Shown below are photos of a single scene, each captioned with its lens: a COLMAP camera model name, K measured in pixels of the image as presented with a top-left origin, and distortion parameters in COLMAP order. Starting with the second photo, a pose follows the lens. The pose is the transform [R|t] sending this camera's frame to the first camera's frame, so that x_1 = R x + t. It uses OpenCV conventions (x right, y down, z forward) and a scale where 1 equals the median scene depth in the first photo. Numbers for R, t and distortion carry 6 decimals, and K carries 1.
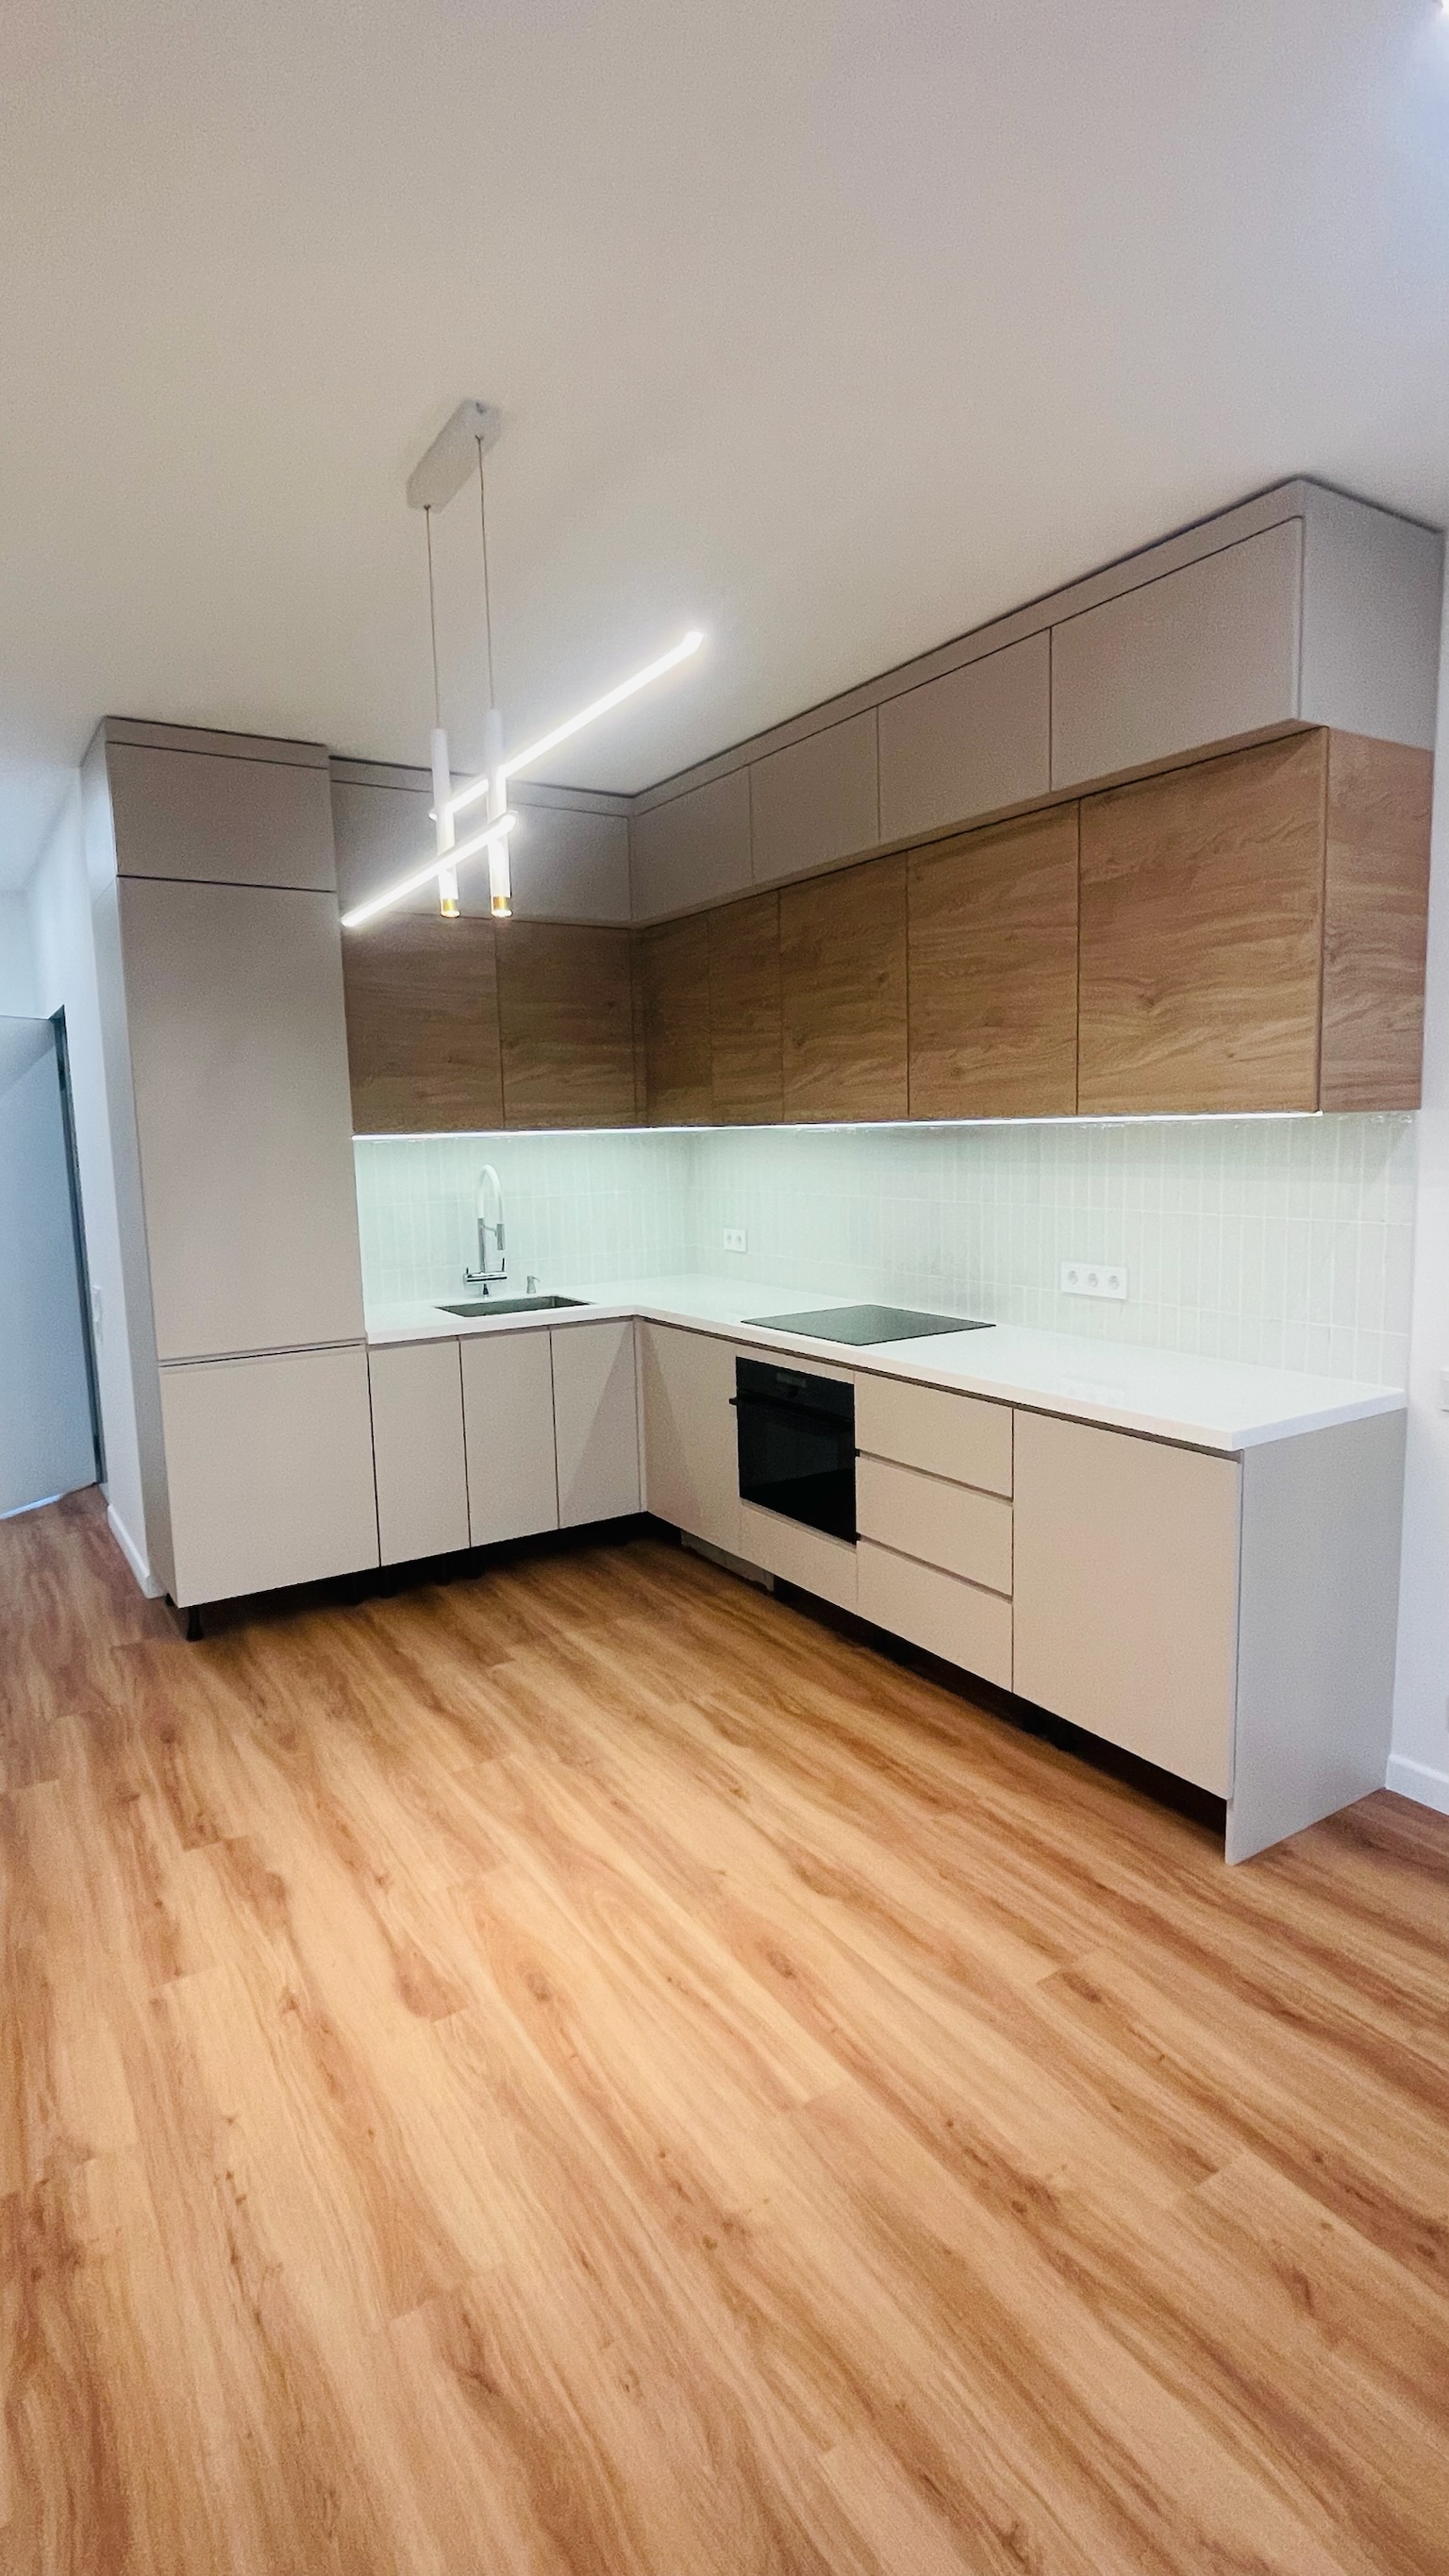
lens RADIAL K [[1272.7, 0, 730.4], [0, 1272.7, 1297.2], [0, 0, 1]] dist [-0.000247, 0.008124]
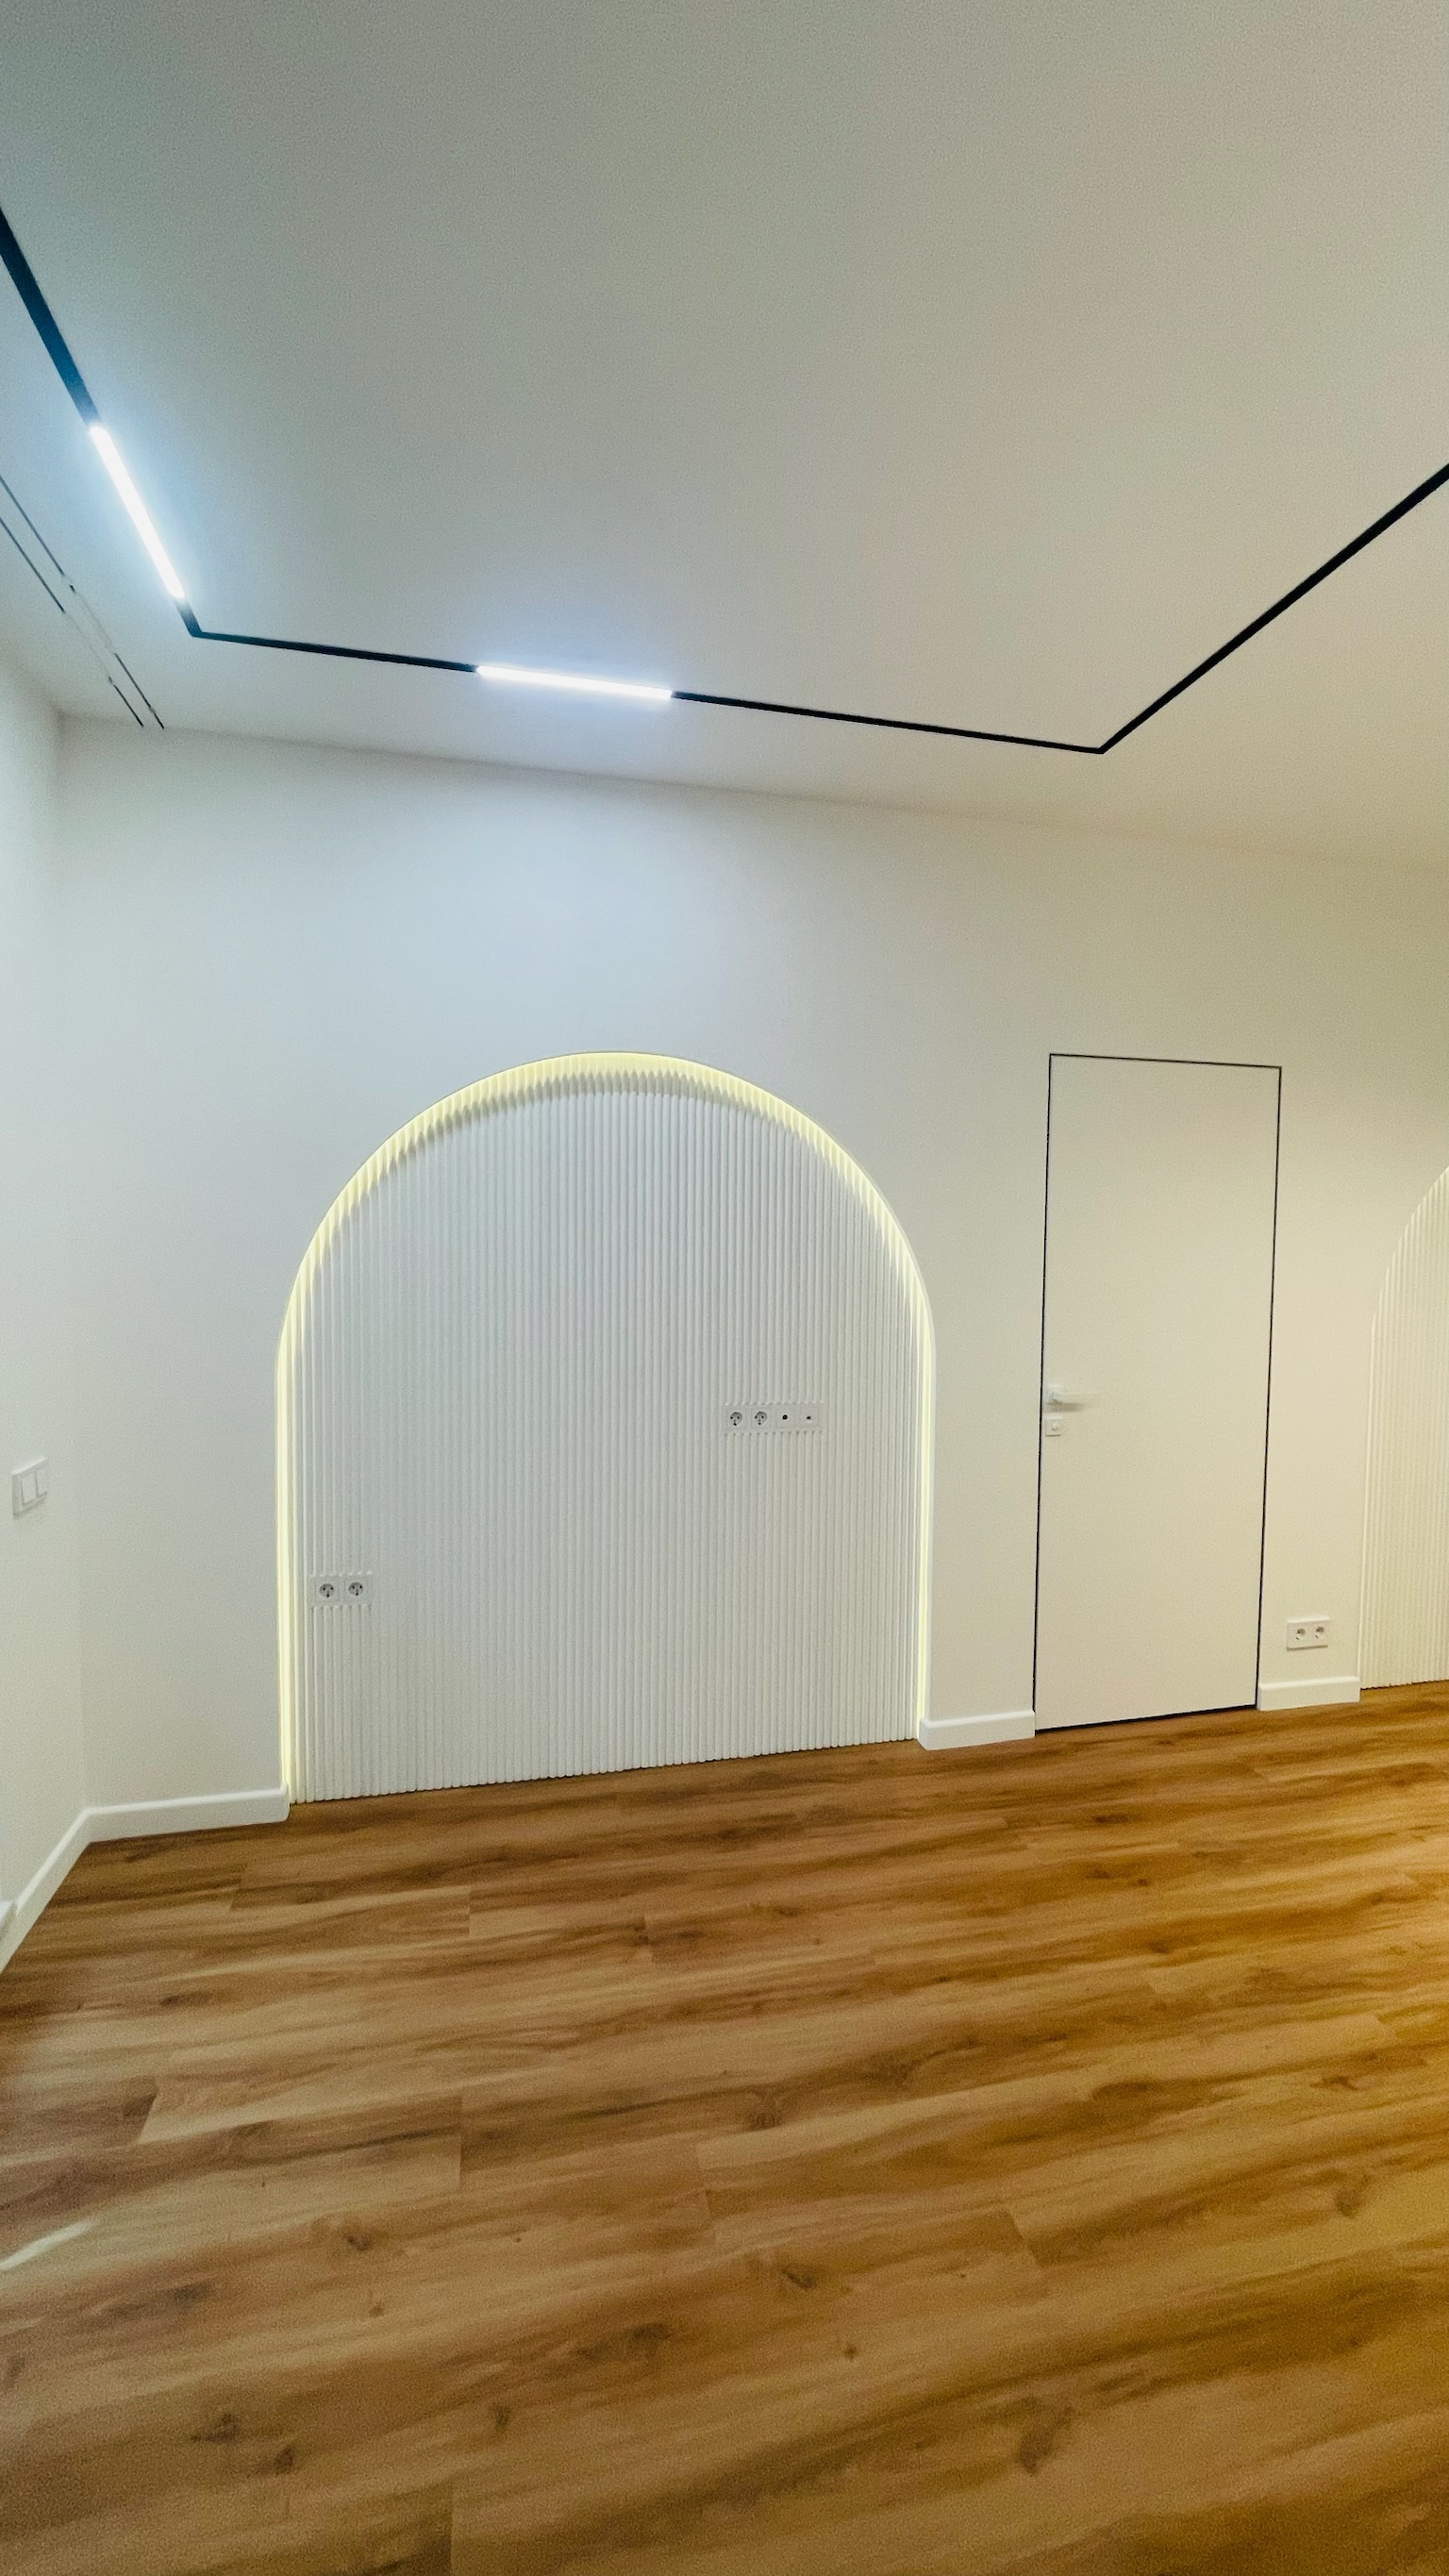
lens RADIAL K [[1041.4, 0, 737.4], [0, 1041.4, 1296.2], [0, 0, 1]] dist [-0.000221, 0.000682]
pose [[-0.325262, 0.068506, -0.943139, 0.977752], [-0.121763, 0.986035, 0.113614, -0.041414], [0.937752, 0.151794, -0.312378, 0.319677]]
